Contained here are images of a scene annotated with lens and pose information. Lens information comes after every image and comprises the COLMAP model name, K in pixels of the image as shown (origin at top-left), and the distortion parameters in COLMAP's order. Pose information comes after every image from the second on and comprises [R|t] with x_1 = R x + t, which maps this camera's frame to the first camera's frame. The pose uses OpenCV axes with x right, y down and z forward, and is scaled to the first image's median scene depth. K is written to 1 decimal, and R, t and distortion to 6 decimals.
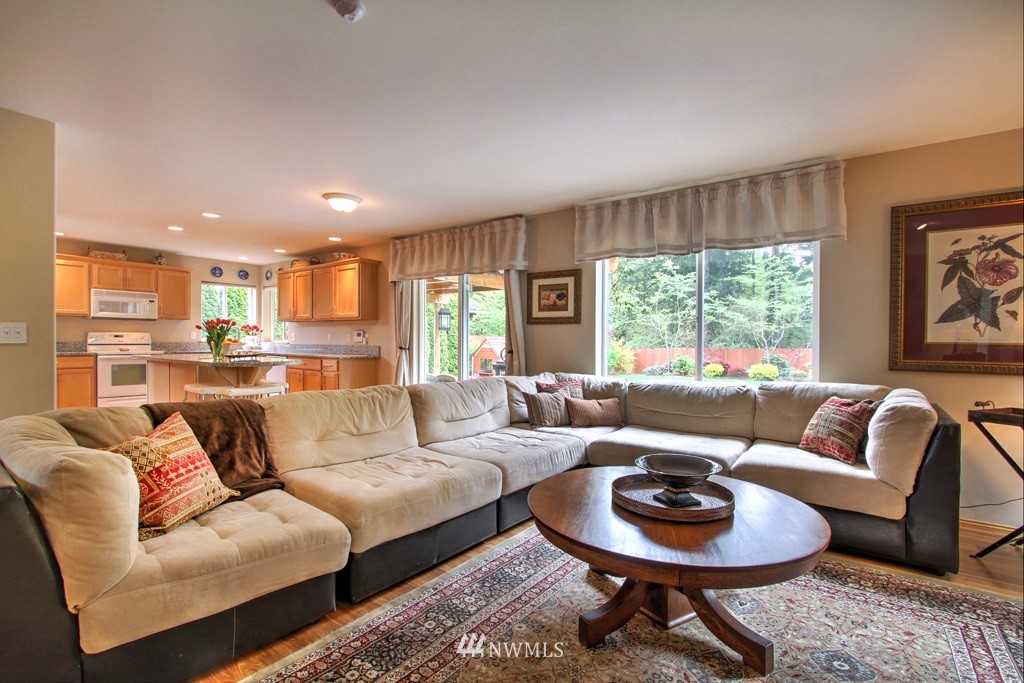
lens RADIAL K [[488.4, 0, 510.6], [0, 488.4, 353.0], [0, 0, 1]] dist [-0.006167, 0.000534]
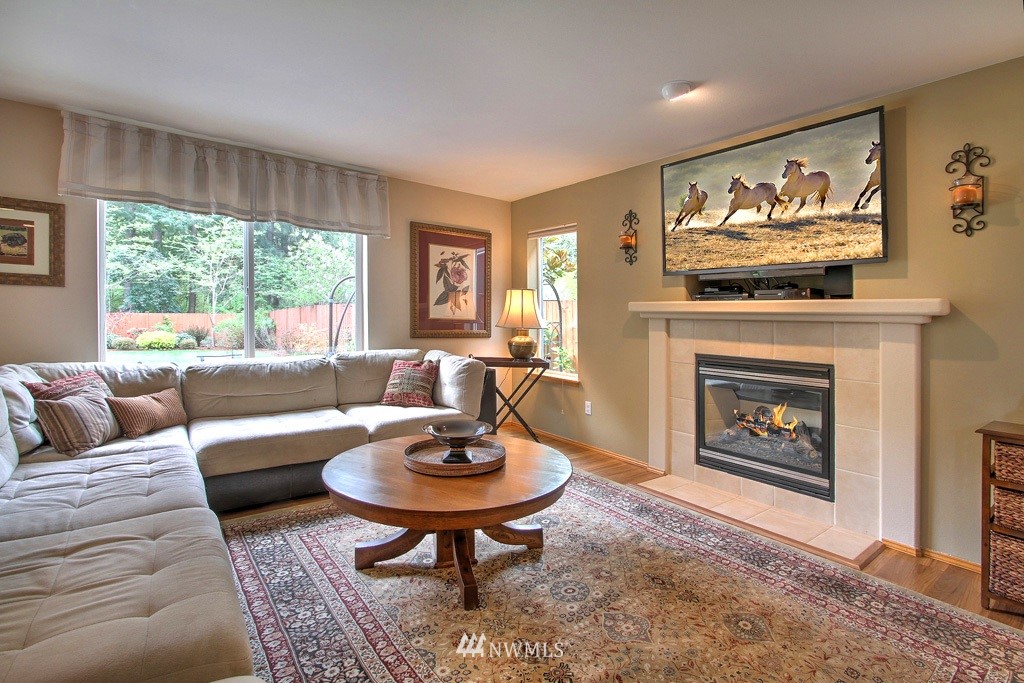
lens RADIAL K [[464.2, 0, 533.4], [0, 464.2, 315.5], [0, 0, 1]] dist [-0.001504, 0.000056]
pose [[0.267639, -0.000063, 0.963519, -0.427909], [0.003070, 0.999995, -0.000788, -0.026869], [-0.963514, 0.003168, 0.267637, 0.314519]]
